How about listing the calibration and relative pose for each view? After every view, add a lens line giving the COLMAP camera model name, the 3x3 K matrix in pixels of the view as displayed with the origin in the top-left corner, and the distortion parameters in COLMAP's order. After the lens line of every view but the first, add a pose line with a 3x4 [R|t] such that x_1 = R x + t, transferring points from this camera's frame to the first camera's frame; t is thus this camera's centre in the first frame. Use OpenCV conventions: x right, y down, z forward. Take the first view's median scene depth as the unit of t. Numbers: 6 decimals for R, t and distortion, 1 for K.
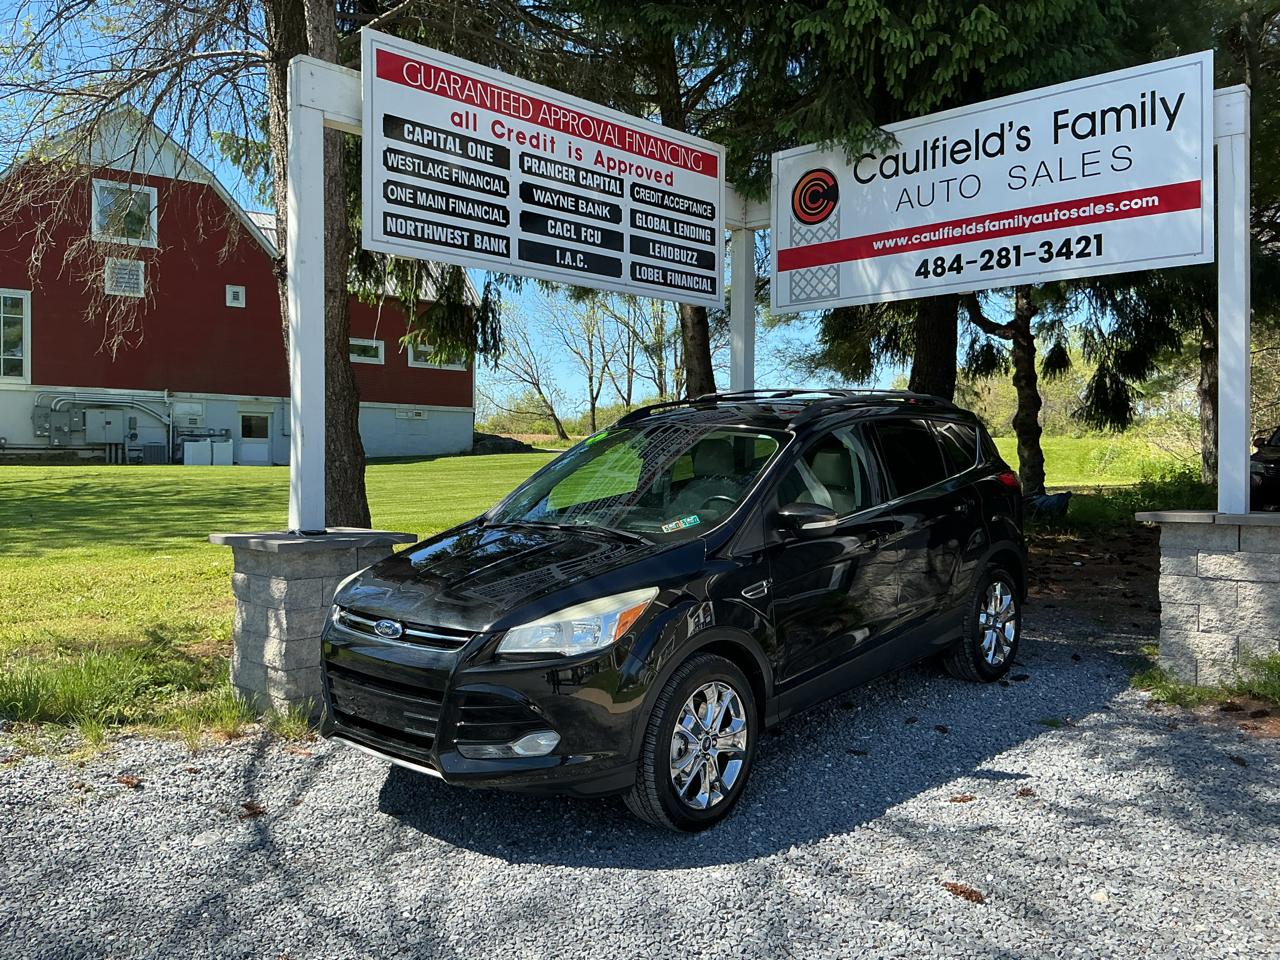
lens RADIAL K [[1062.9, 0, 641.6], [0, 1062.9, 484.6], [0, 0, 1]] dist [0.170343, -0.380867]
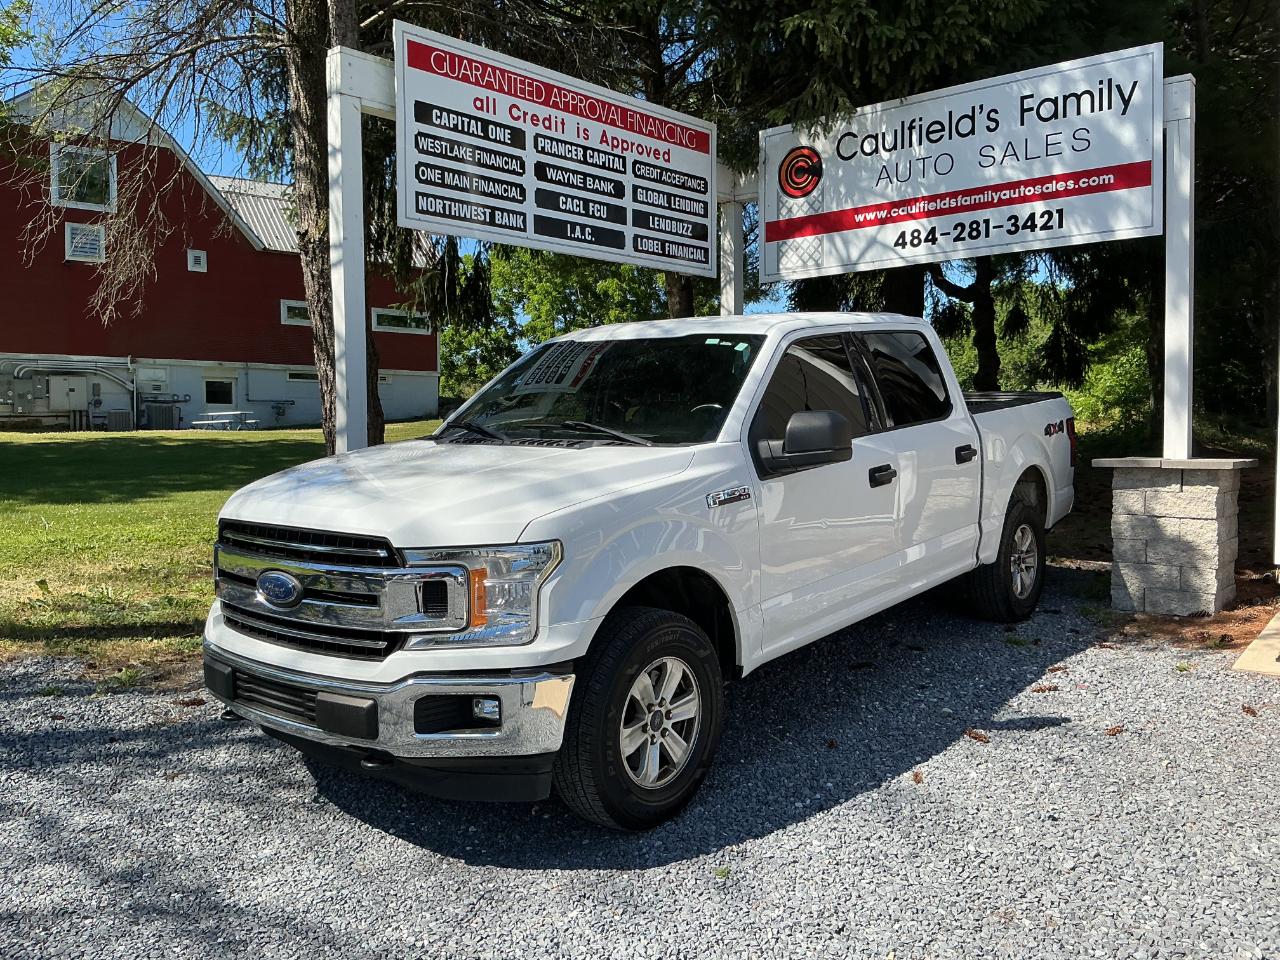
lens RADIAL K [[1065.0, 0, 641.0], [0, 1065.0, 483.2], [0, 0, 1]] dist [0.168072, -0.376454]
pose [[0.999152, -0.012473, 0.039252, -0.050165], [0.011169, 0.999384, 0.033267, 0.007192], [-0.039642, -0.032800, 0.998675, -0.094481]]
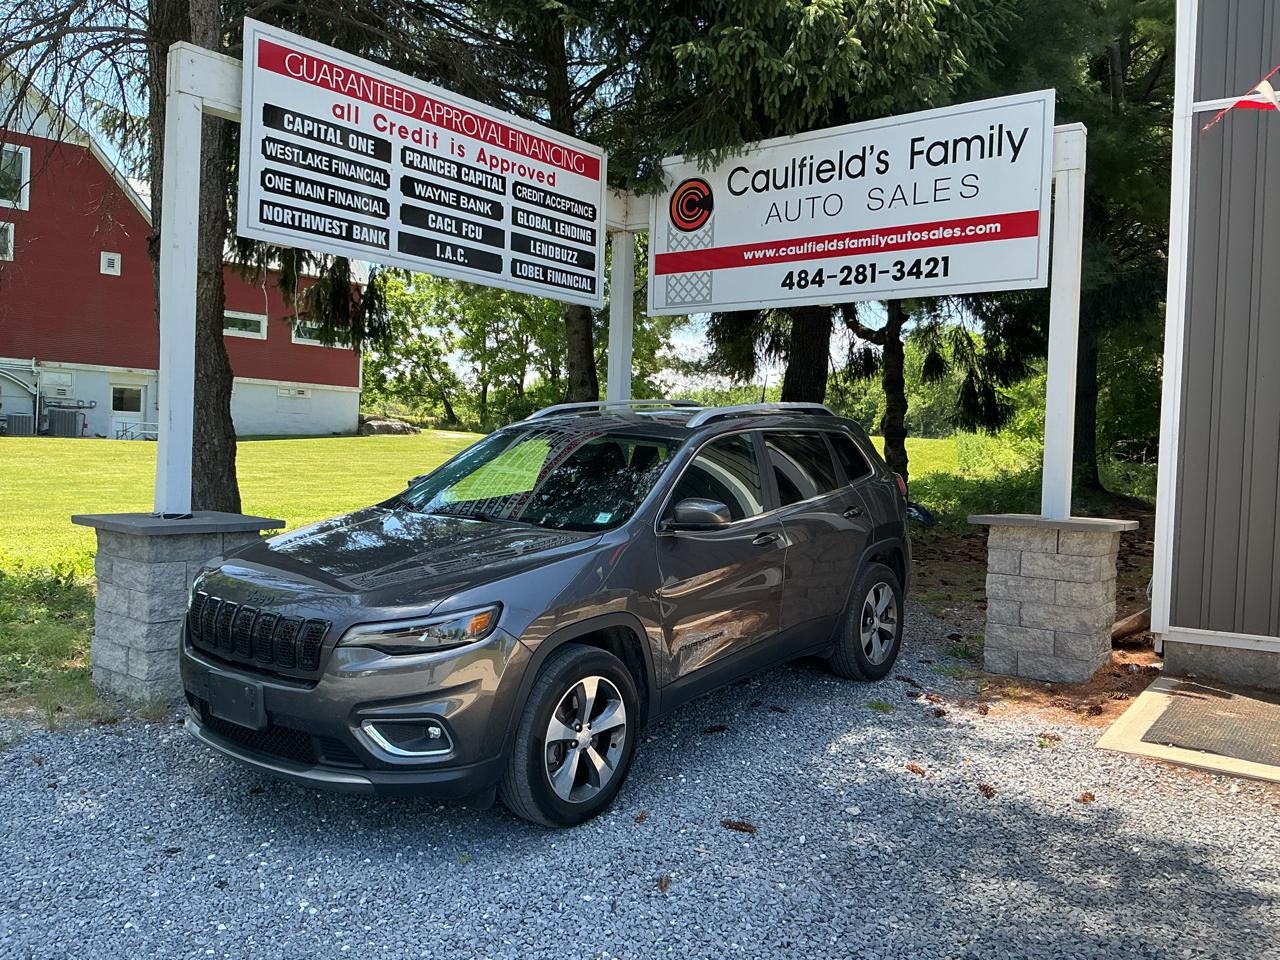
lens RADIAL K [[1062.9, 0, 641.6], [0, 1062.9, 484.6], [0, 0, 1]] dist [0.170343, -0.380867]
pose [[0.994567, 0.027242, 0.100475, 0.017483], [-0.028444, 0.999540, 0.010552, -0.006470], [-0.100141, -0.013352, 0.994884, -0.038773]]
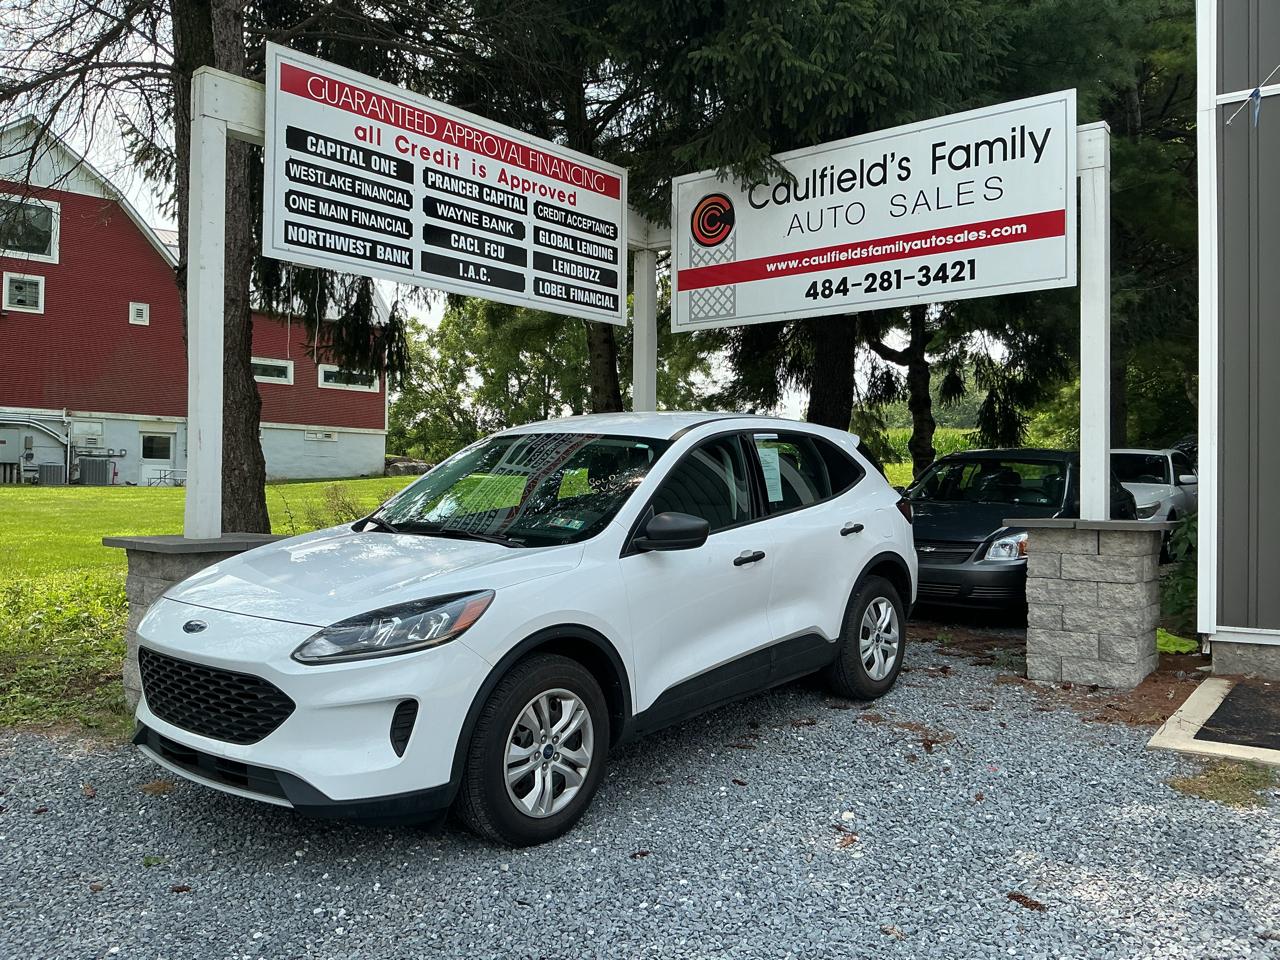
lens RADIAL K [[1065.0, 0, 641.0], [0, 1065.0, 483.2], [0, 0, 1]] dist [0.168072, -0.376454]
pose [[0.997115, 0.005543, 0.075707, 0.016083], [-0.003530, 0.999637, -0.026702, 0.017367], [-0.075827, 0.026357, 0.996773, -0.030095]]
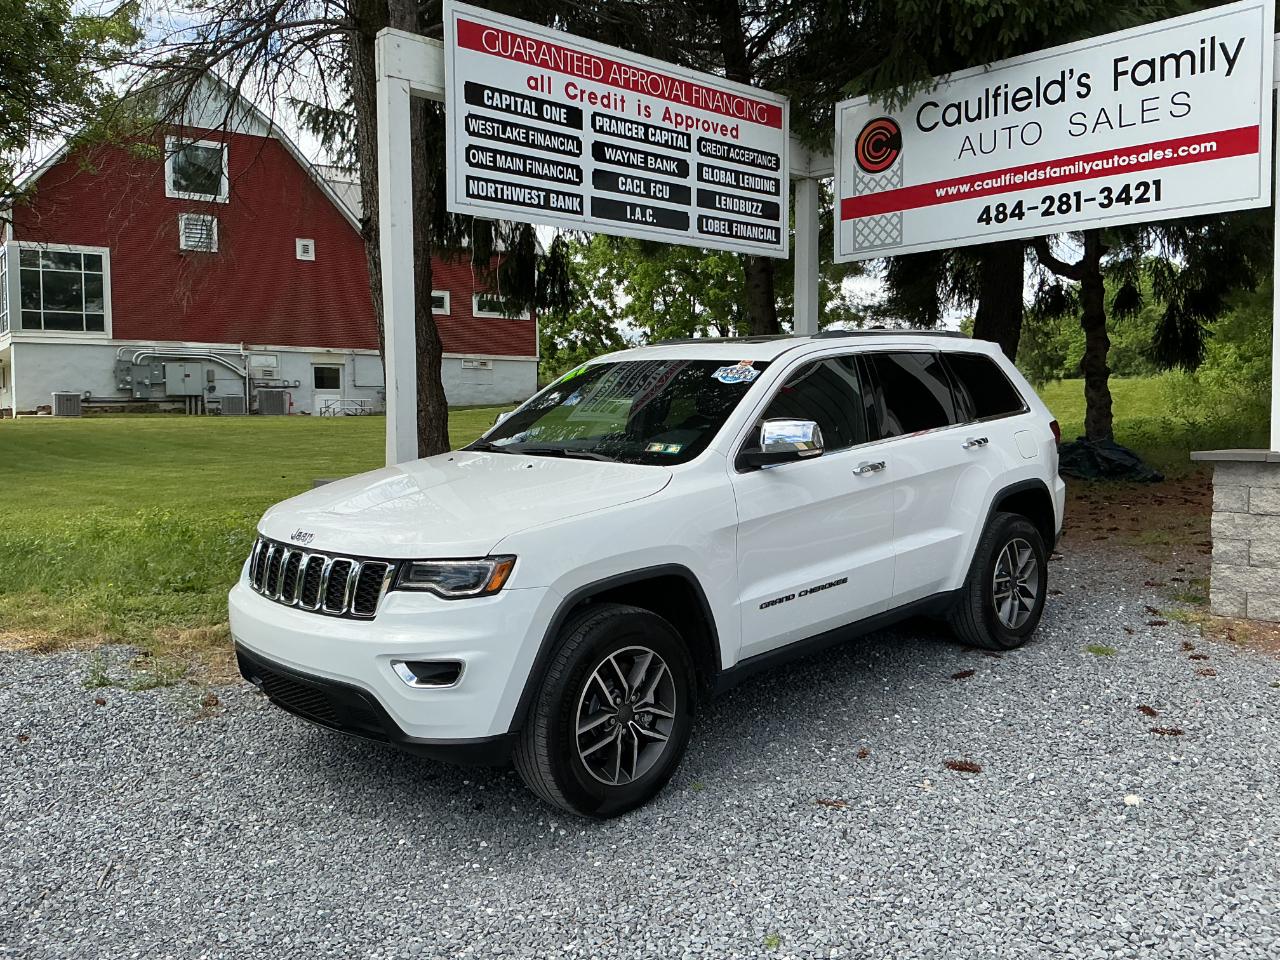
lens RADIAL K [[1065.0, 0, 641.0], [0, 1065.0, 483.2], [0, 0, 1]] dist [0.168072, -0.376454]
pose [[0.998274, -0.007064, -0.058300, -0.006422], [0.009863, 0.998805, 0.047869, 0.000983], [0.057892, -0.048362, 0.997151, -0.056621]]
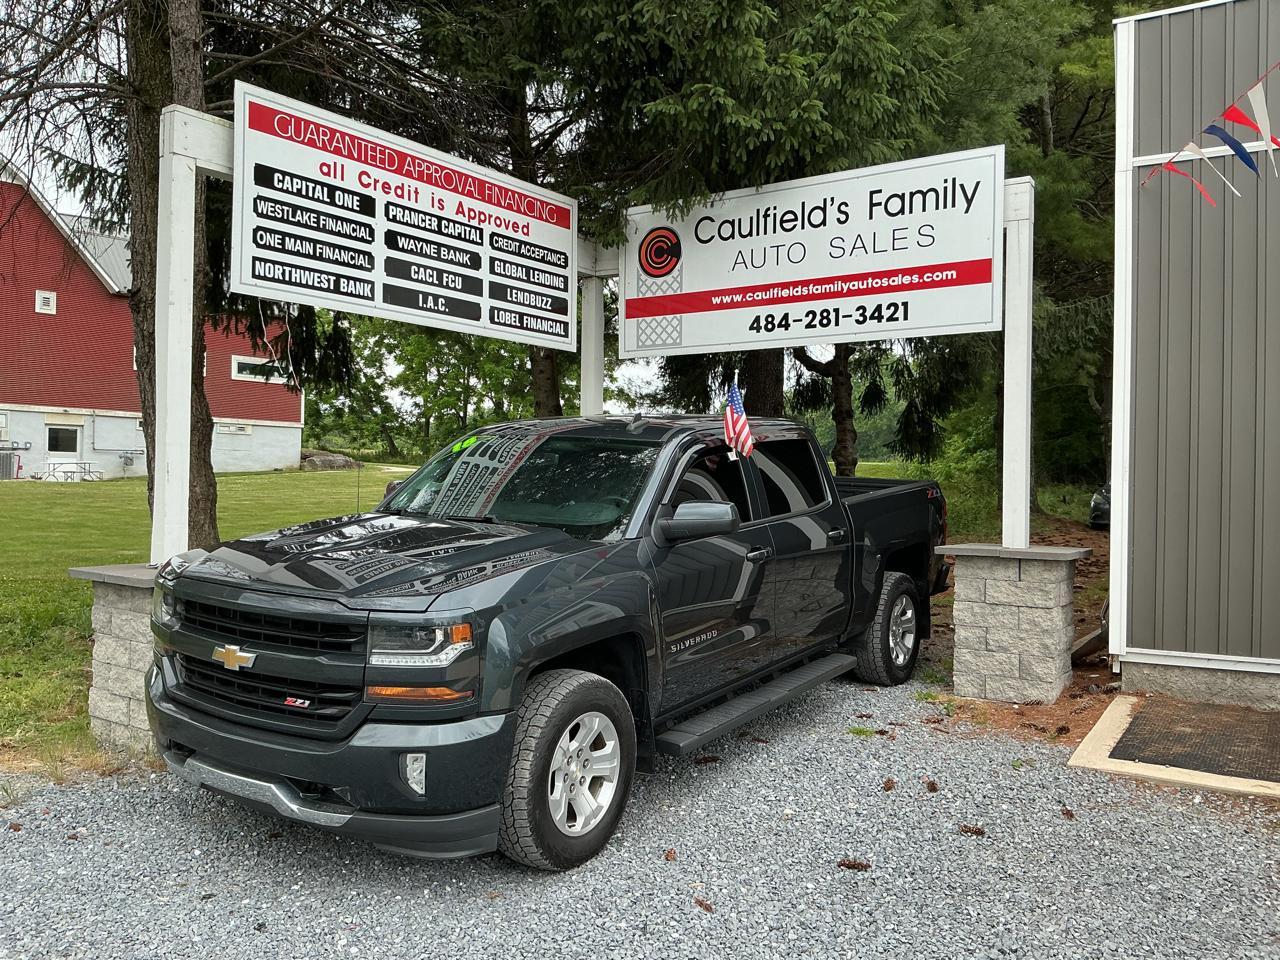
lens RADIAL K [[1065.0, 0, 641.0], [0, 1065.0, 483.2], [0, 0, 1]] dist [0.168072, -0.376454]
pose [[0.987973, 0.010137, 0.154294, -0.025110], [-0.007536, 0.999820, -0.017433, -0.016714], [-0.154443, 0.016060, 0.987871, -0.071242]]
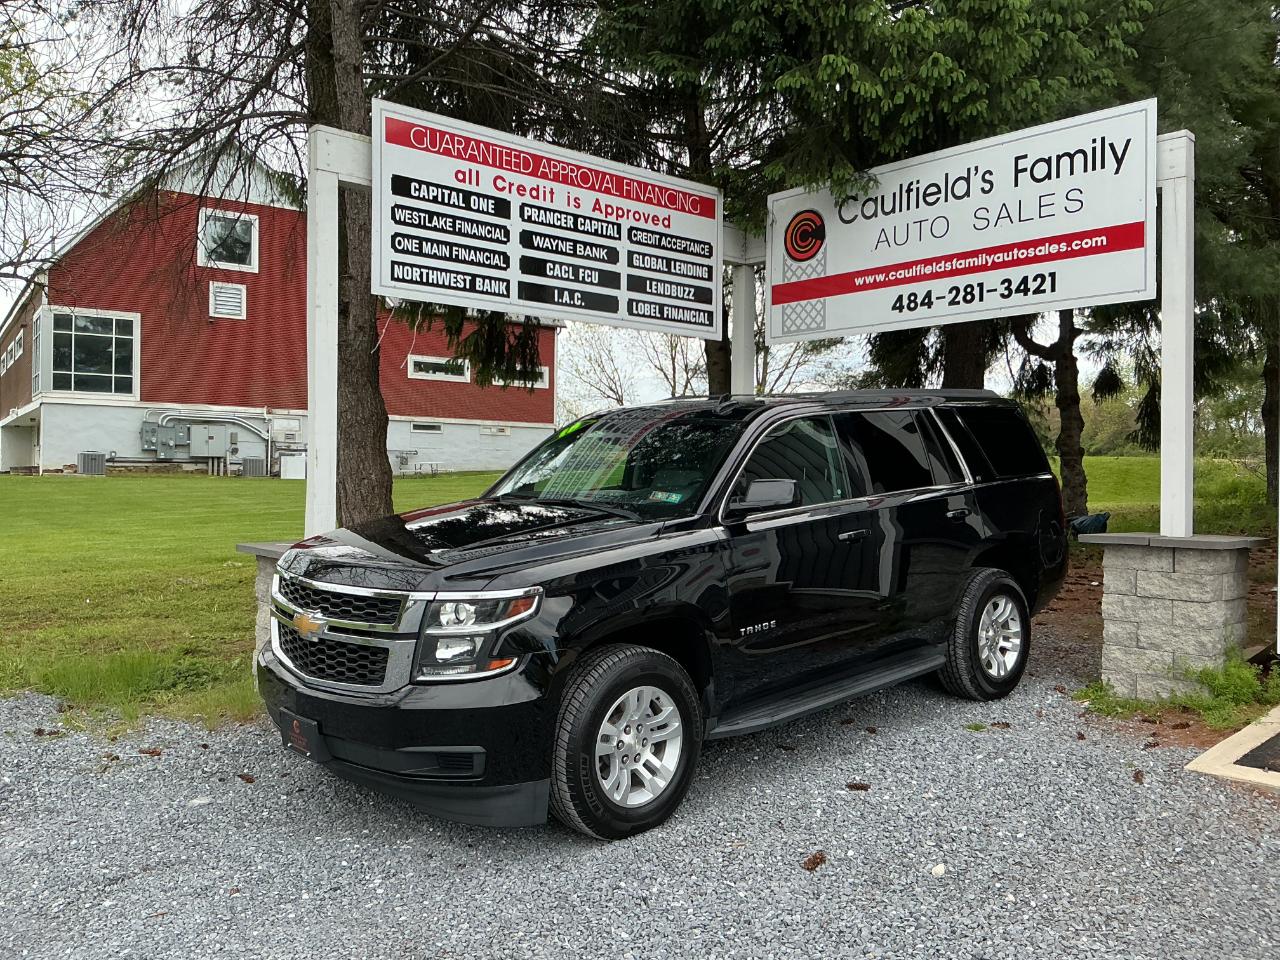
lens RADIAL K [[1062.9, 0, 641.6], [0, 1062.9, 484.6], [0, 0, 1]] dist [0.170343, -0.380867]
pose [[0.996036, 0.007964, -0.088598, 0.107131], [-0.009185, 0.999868, -0.013386, -0.004228], [0.088480, 0.014147, 0.995977, -0.085357]]
